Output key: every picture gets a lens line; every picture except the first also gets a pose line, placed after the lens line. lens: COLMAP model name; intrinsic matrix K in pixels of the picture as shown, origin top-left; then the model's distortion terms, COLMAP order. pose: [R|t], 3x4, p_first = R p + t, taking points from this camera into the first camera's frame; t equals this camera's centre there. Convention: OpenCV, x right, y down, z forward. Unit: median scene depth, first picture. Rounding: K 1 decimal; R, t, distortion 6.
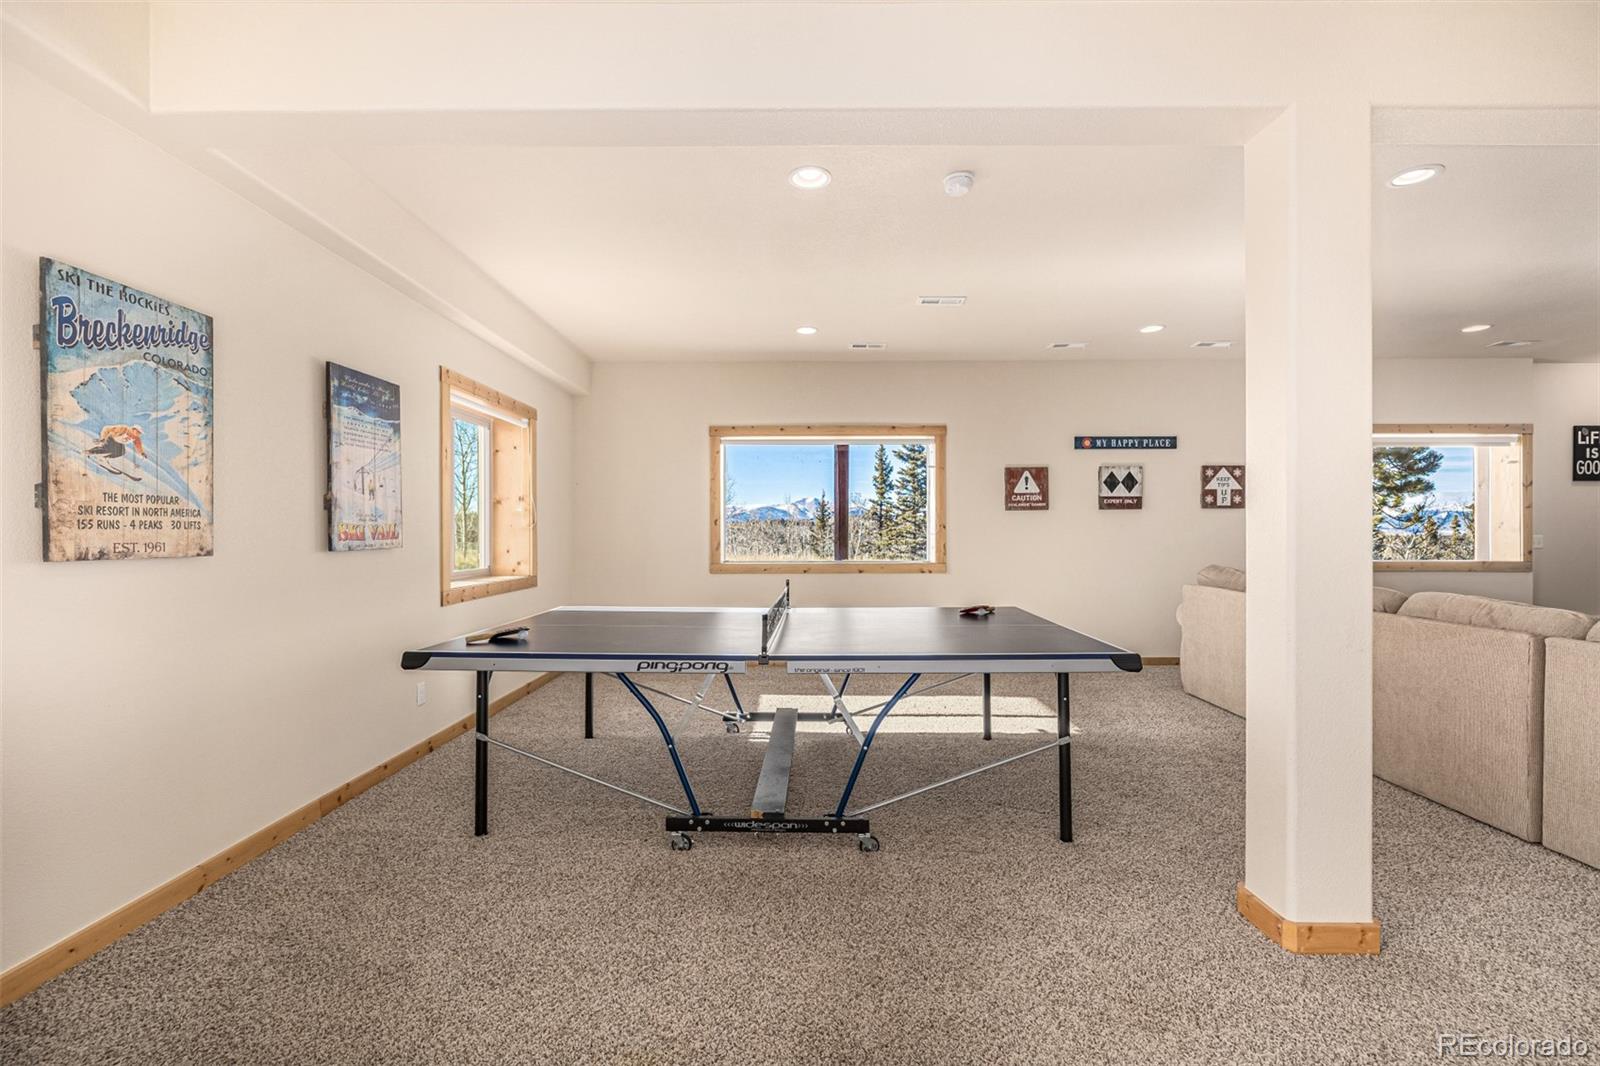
lens RADIAL K [[674.1, 0, 798.6], [0, 674.1, 529.8], [0, 0, 1]] dist [0.002646, 0.000056]
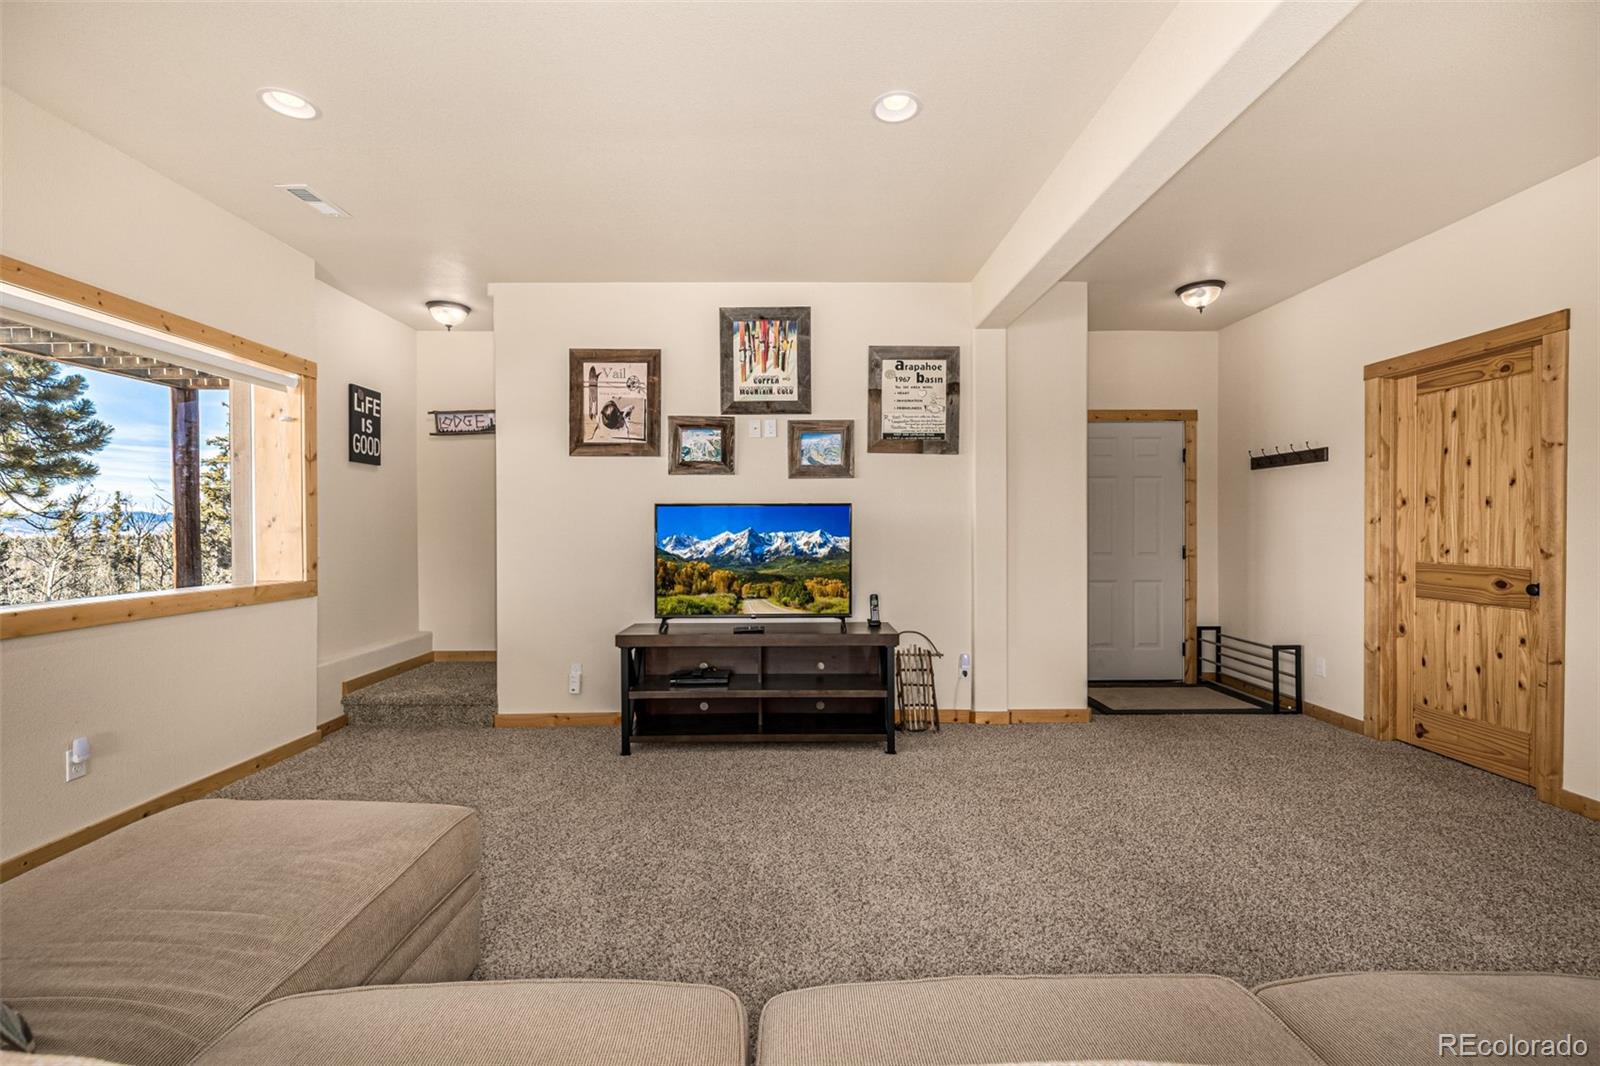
lens RADIAL K [[674.1, 0, 803.9], [0, 674.1, 532.2], [0, 0, 1]] dist [0.002646, 0.000056]
pose [[-0.015204, -0.004550, 0.999874, 0.442848], [0.002470, 0.999986, 0.004588, 0.000043], [-0.999881, 0.002539, -0.015193, 0.551109]]
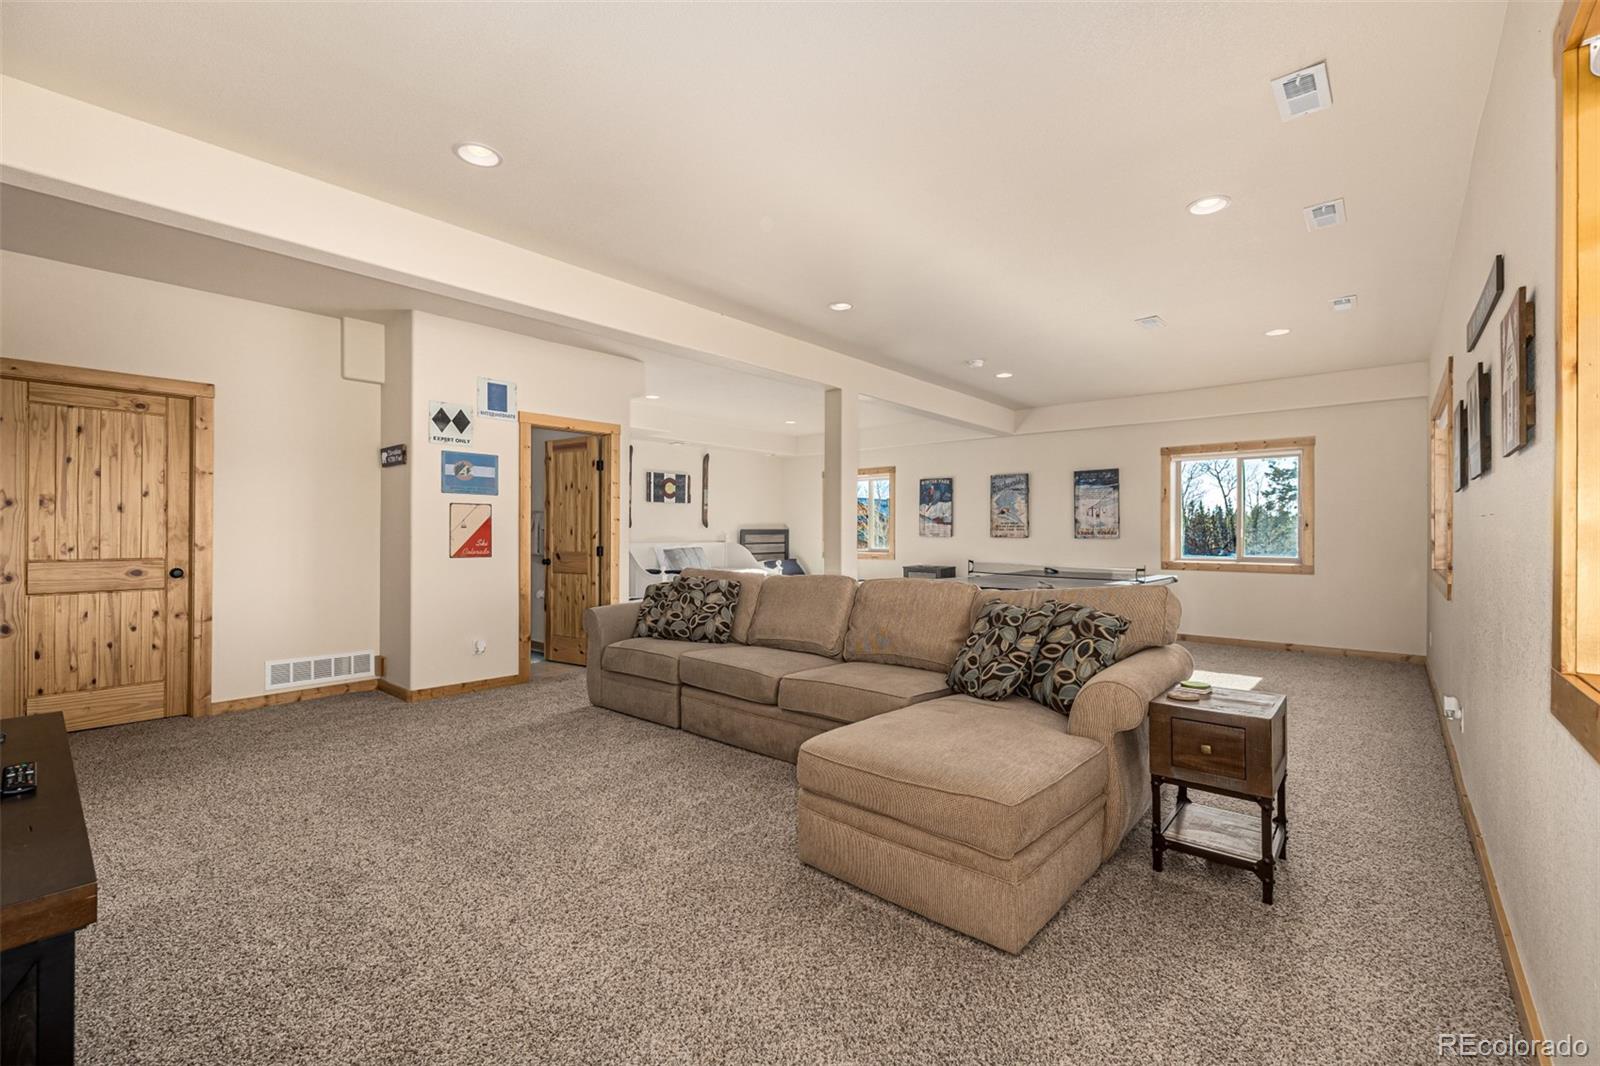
lens RADIAL K [[674.1, 0, 803.4], [0, 674.1, 534.2], [0, 0, 1]] dist [0.002646, 0.000056]
pose [[-0.657977, 0.002021, -0.753036, 1.048247], [-0.000436, 0.999995, 0.003065, 0.003603], [0.753038, 0.002345, -0.657973, 0.959389]]
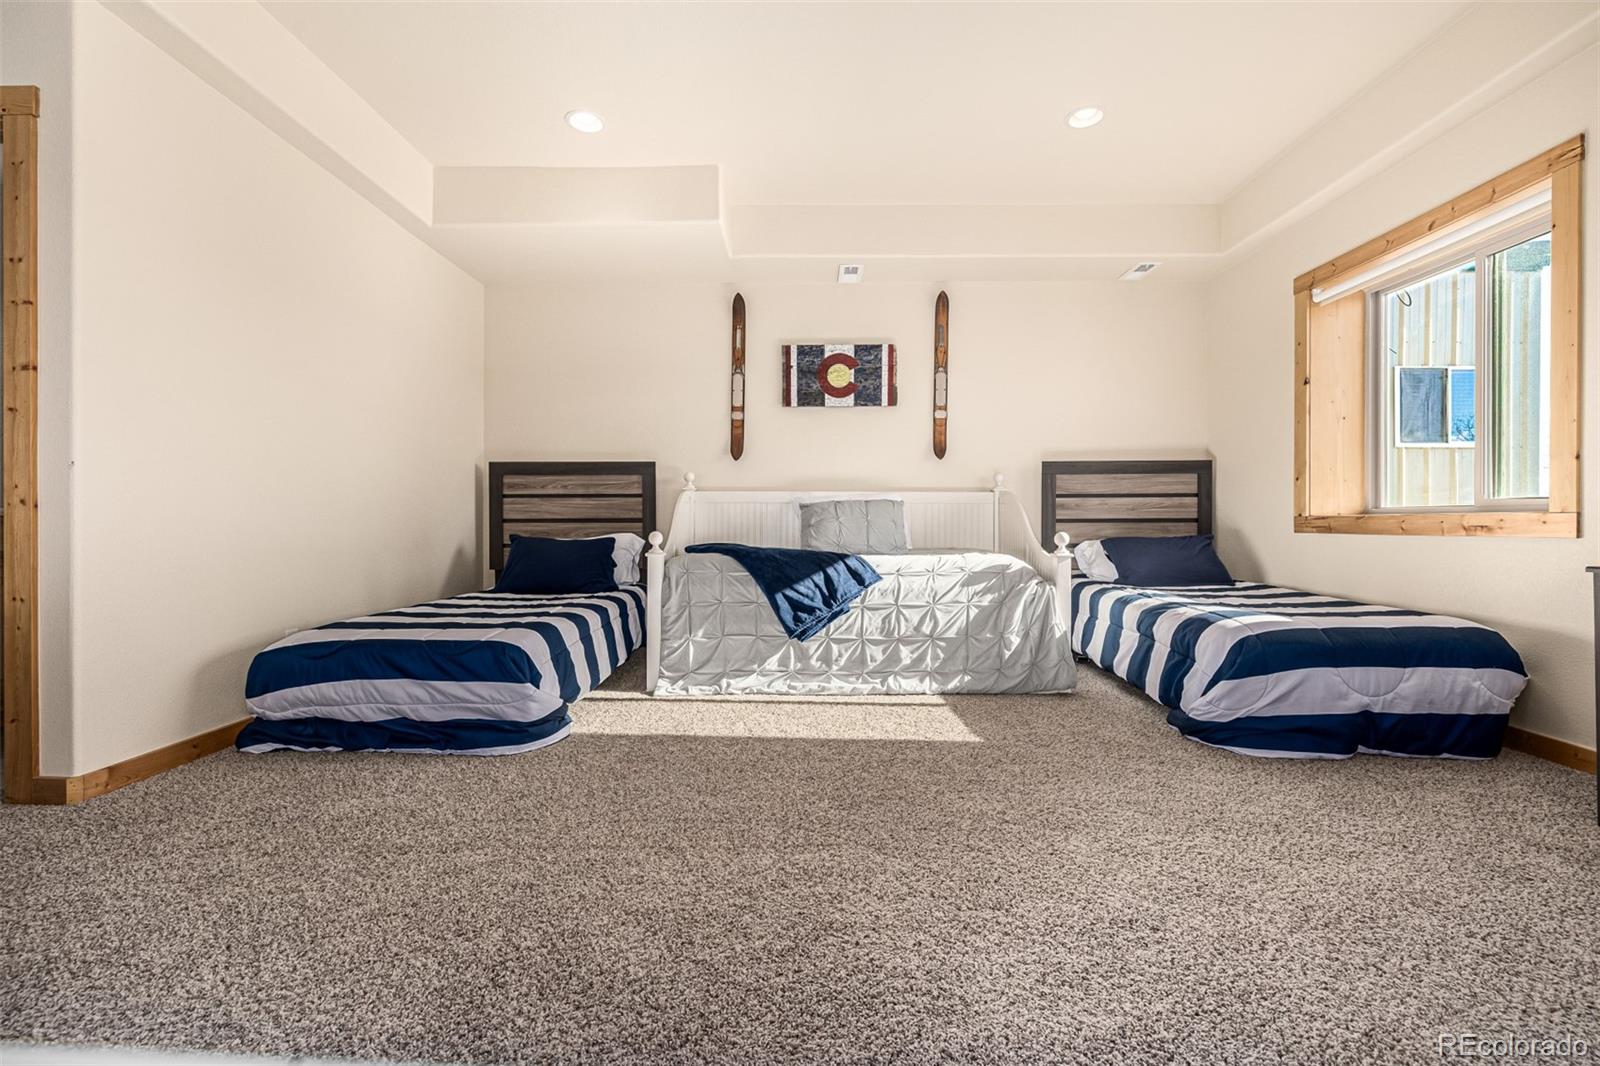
lens RADIAL K [[674.1, 0, 805.0], [0, 674.1, 523.9], [0, 0, 1]] dist [0.002646, 0.000056]
pose [[-0.999927, 0.000112, 0.012048, 0.097317], [0.000126, 0.999999, 0.001129, 0.063029], [-0.012048, 0.001131, -0.999927, 0.429907]]
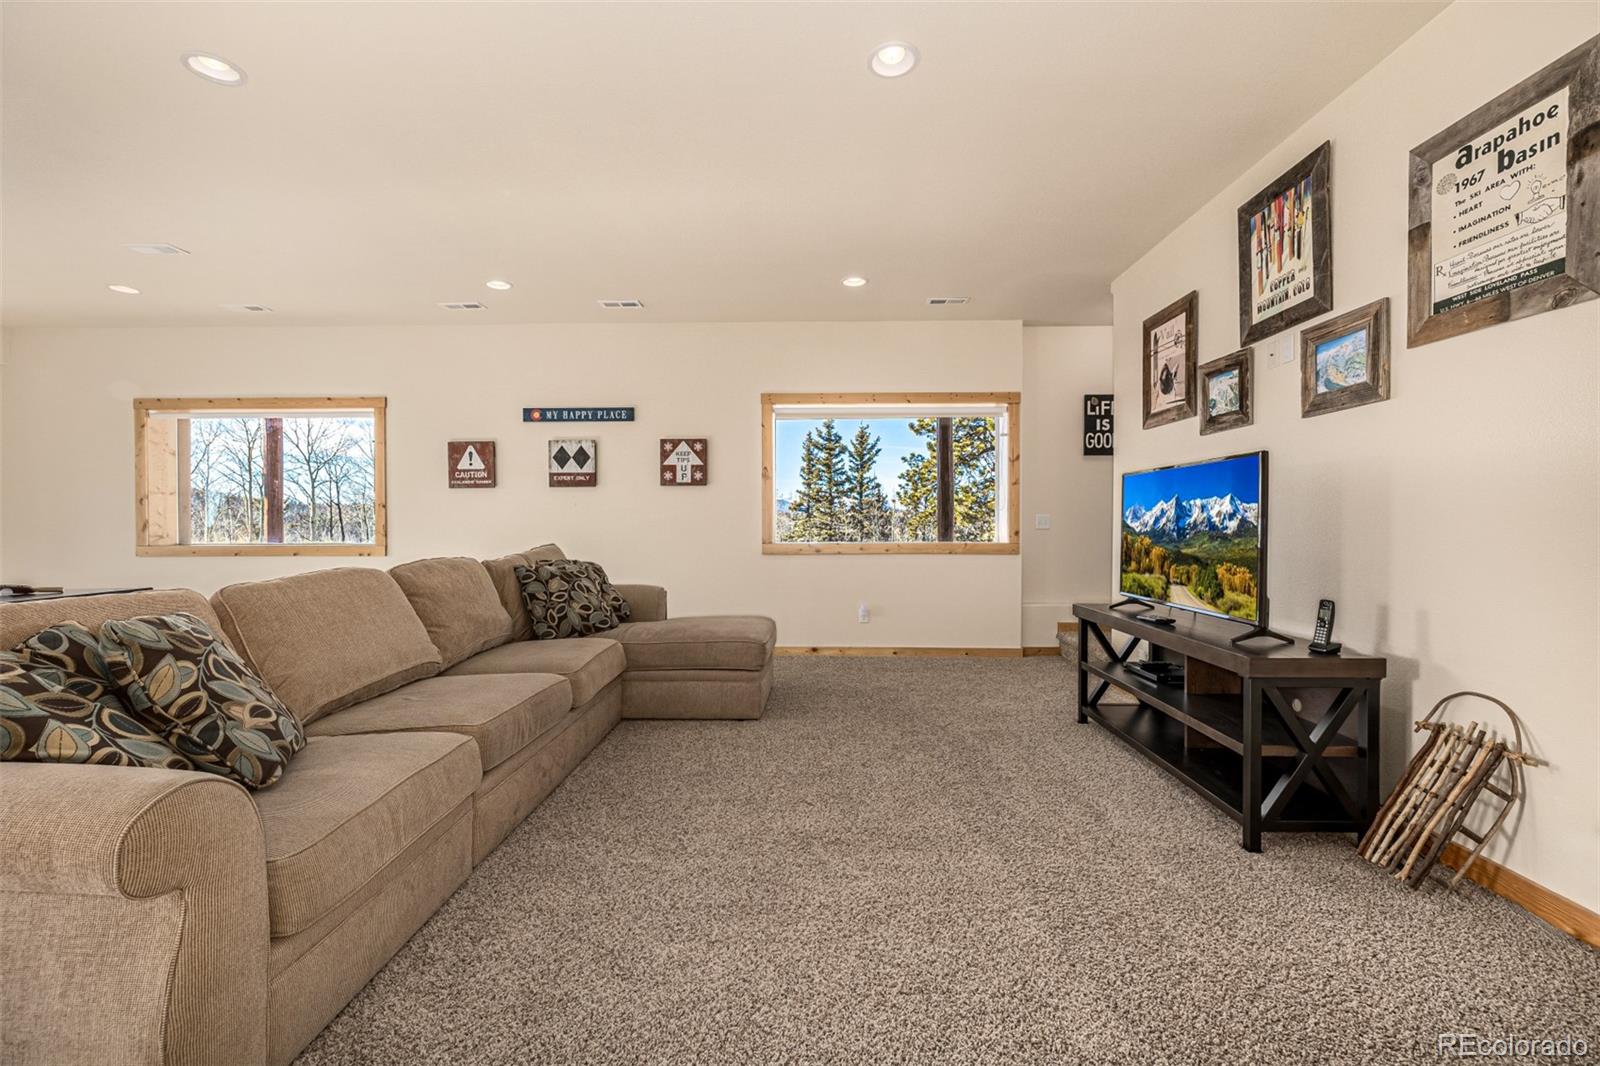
lens RADIAL K [[674.1, 0, 795.4], [0, 674.1, 530.2], [0, 0, 1]] dist [0.002646, 0.000056]
pose [[0.999791, -0.000511, -0.020431, 0.800414], [0.000721, 0.999947, 0.010271, 0.019436], [0.020425, -0.010283, 0.999739, 0.085368]]
